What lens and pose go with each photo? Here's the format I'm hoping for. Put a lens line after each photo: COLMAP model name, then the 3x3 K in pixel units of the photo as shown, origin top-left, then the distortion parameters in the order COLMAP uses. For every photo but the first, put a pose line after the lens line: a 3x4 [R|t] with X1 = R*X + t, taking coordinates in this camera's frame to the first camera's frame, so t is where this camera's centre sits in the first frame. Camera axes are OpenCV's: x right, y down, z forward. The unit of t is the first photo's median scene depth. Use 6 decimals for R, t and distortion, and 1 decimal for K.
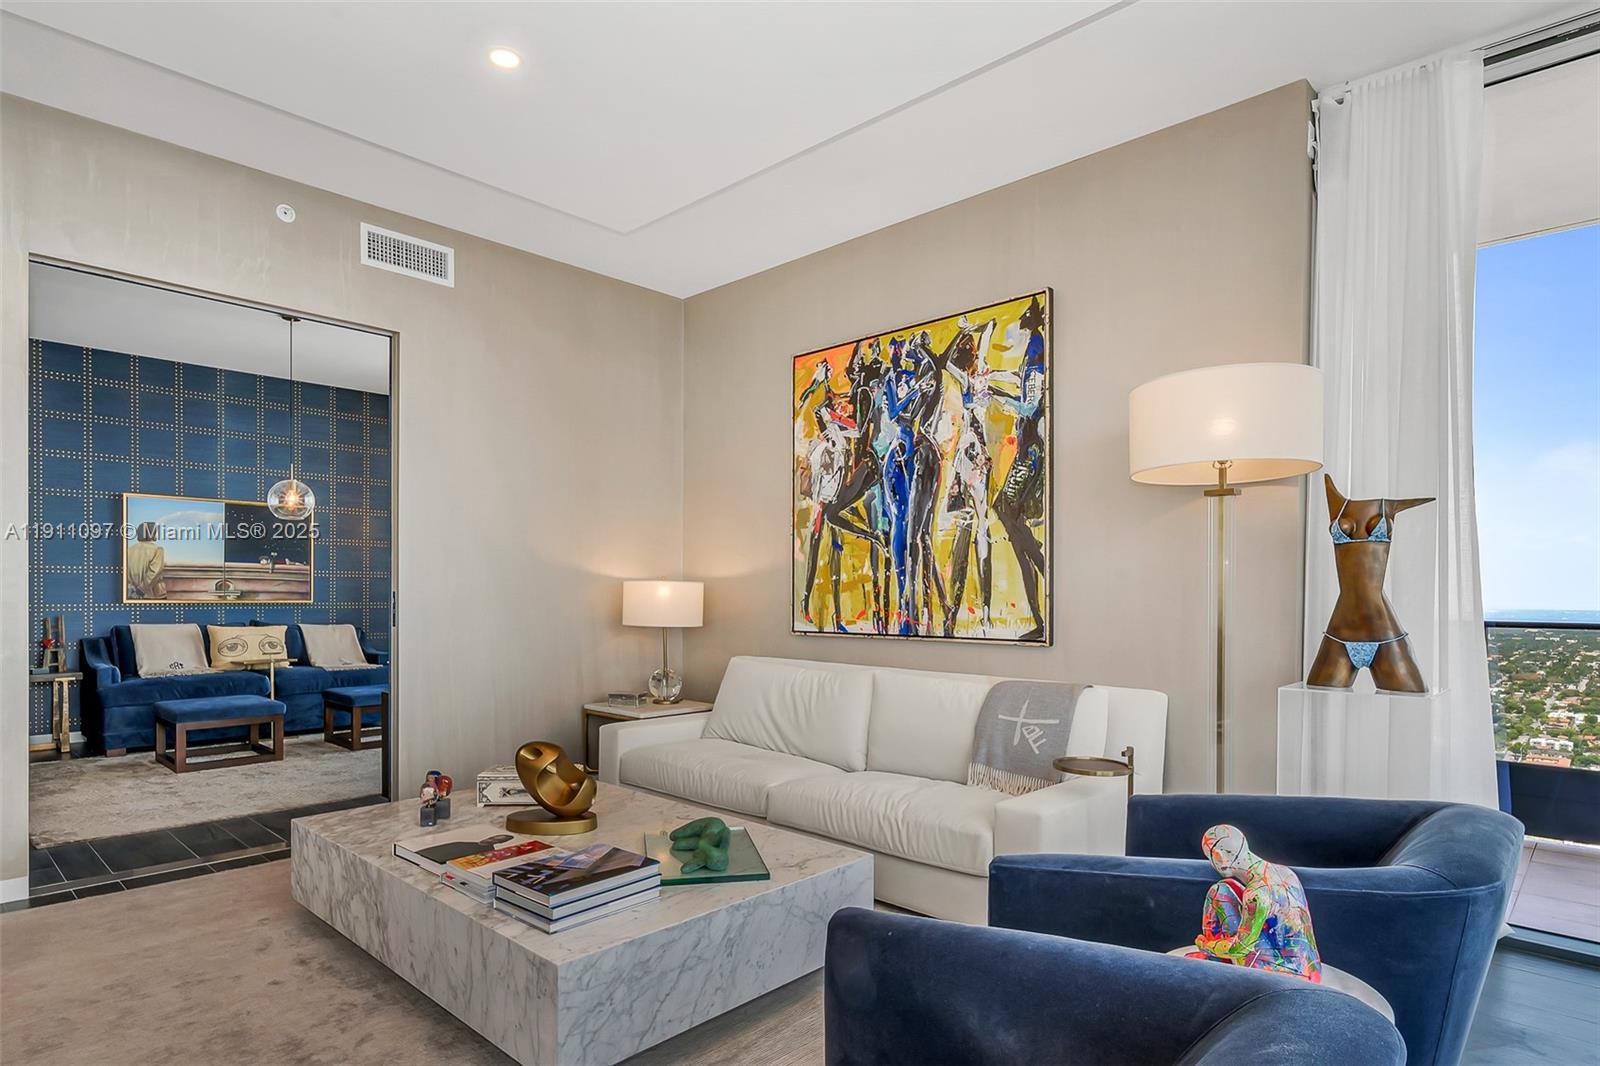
lens RADIAL K [[874.6, 0, 799.2], [0, 874.6, 601.5], [0, 0, 1]] dist [-0.000373, -0.000259]
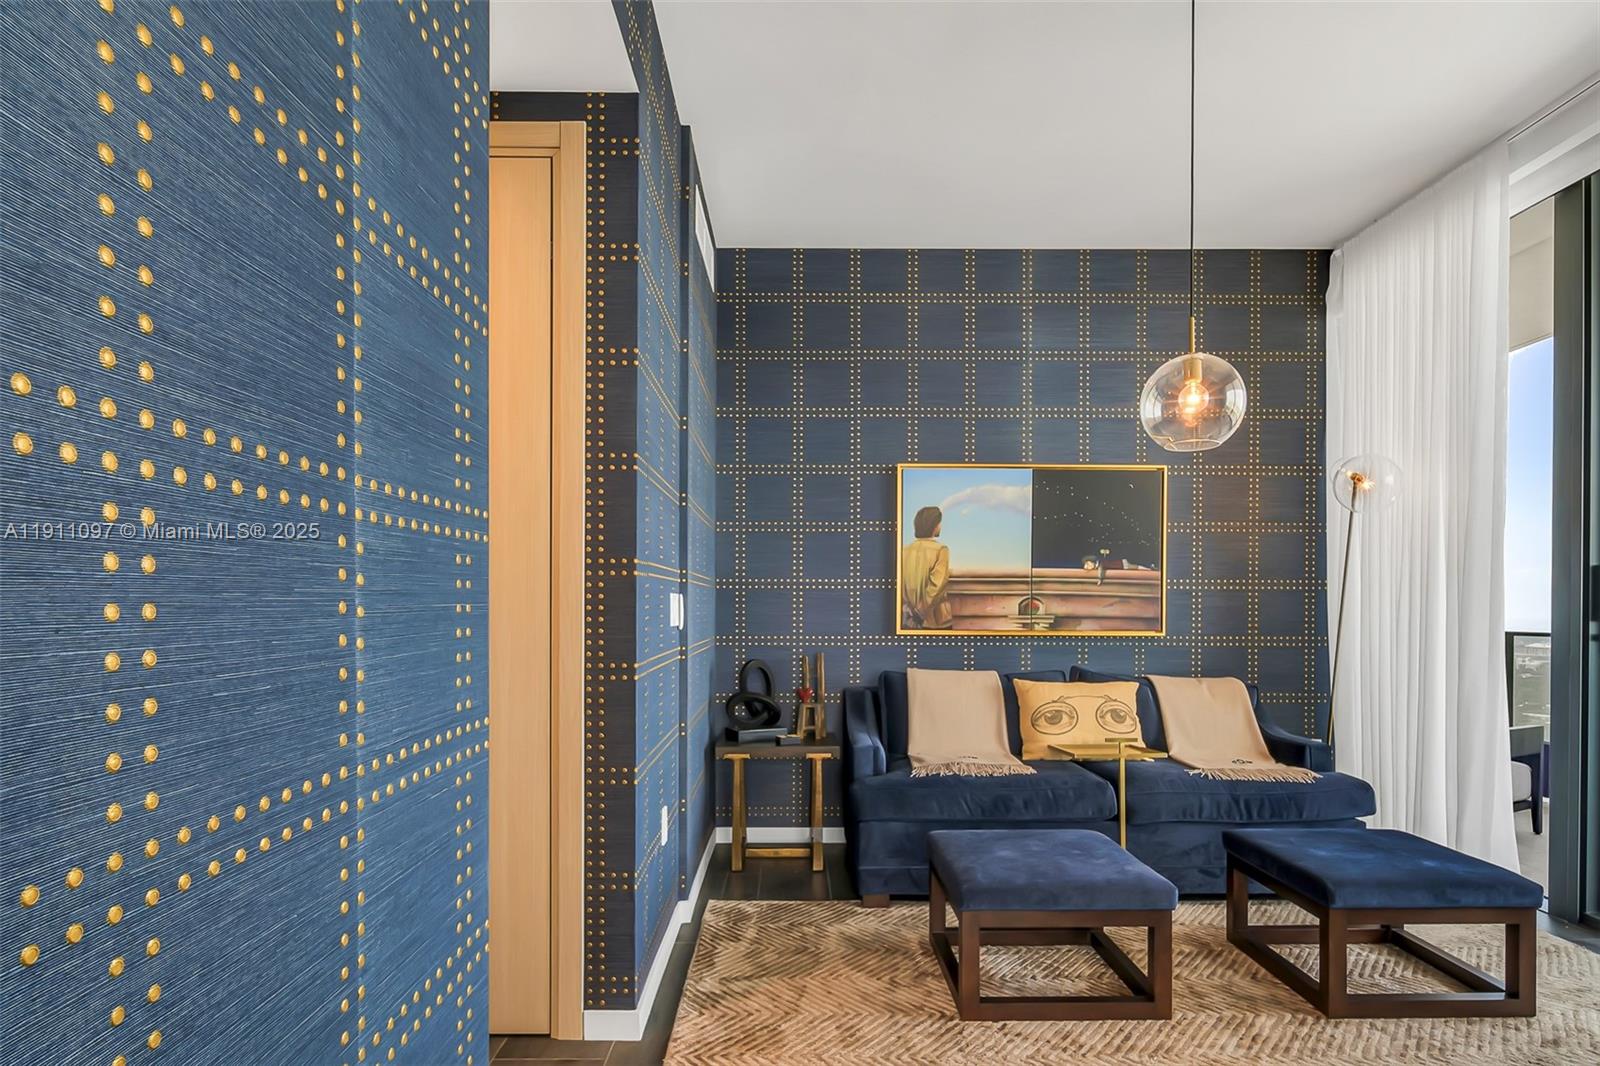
lens RADIAL K [[878.3, 0, 796.6], [0, 878.3, 615.3], [0, 0, 1]] dist [-0.002005, -0.001245]
pose [[0.689275, 0.001954, -0.724497, -0.350964], [-0.006186, 0.999976, -0.003188, -0.009912], [0.724473, 0.006679, 0.689271, 0.494817]]
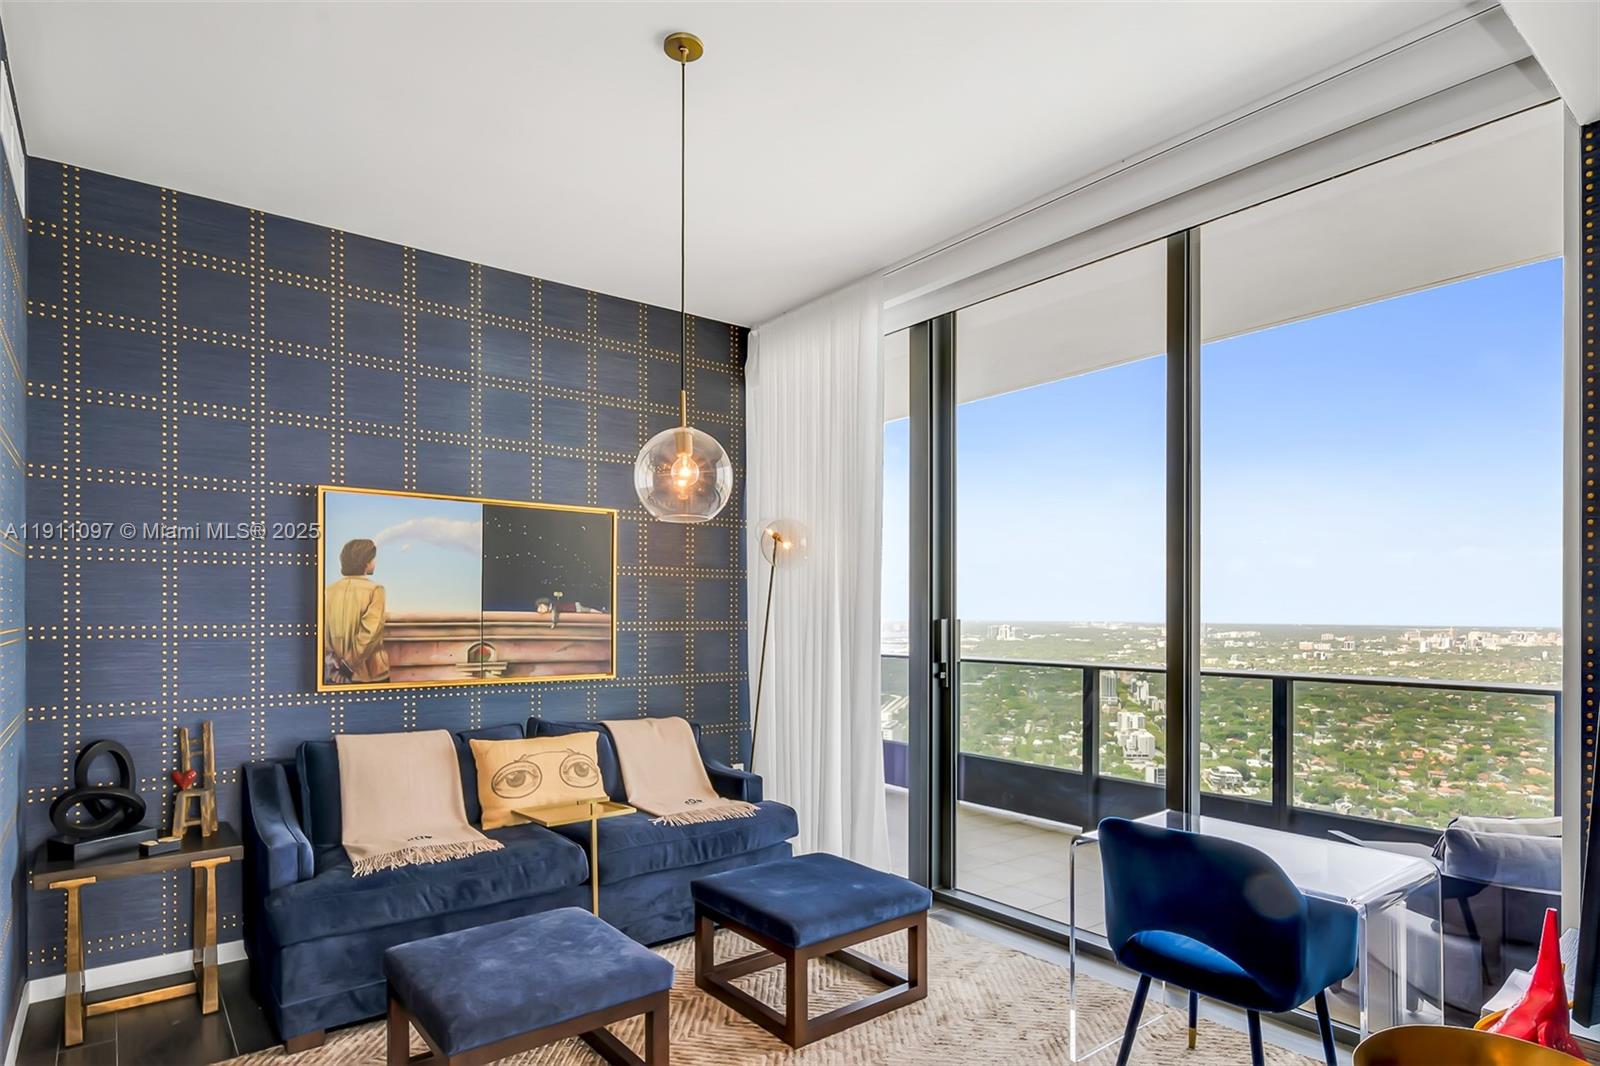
lens RADIAL K [[878.3, 0, 796.6], [0, 878.3, 615.3], [0, 0, 1]] dist [-0.002005, -0.001245]
pose [[0.988539, -0.004446, -0.150899, -0.399934], [0.003055, 0.999951, -0.009453, -0.038552], [0.150933, 0.008884, 0.988504, 0.510534]]
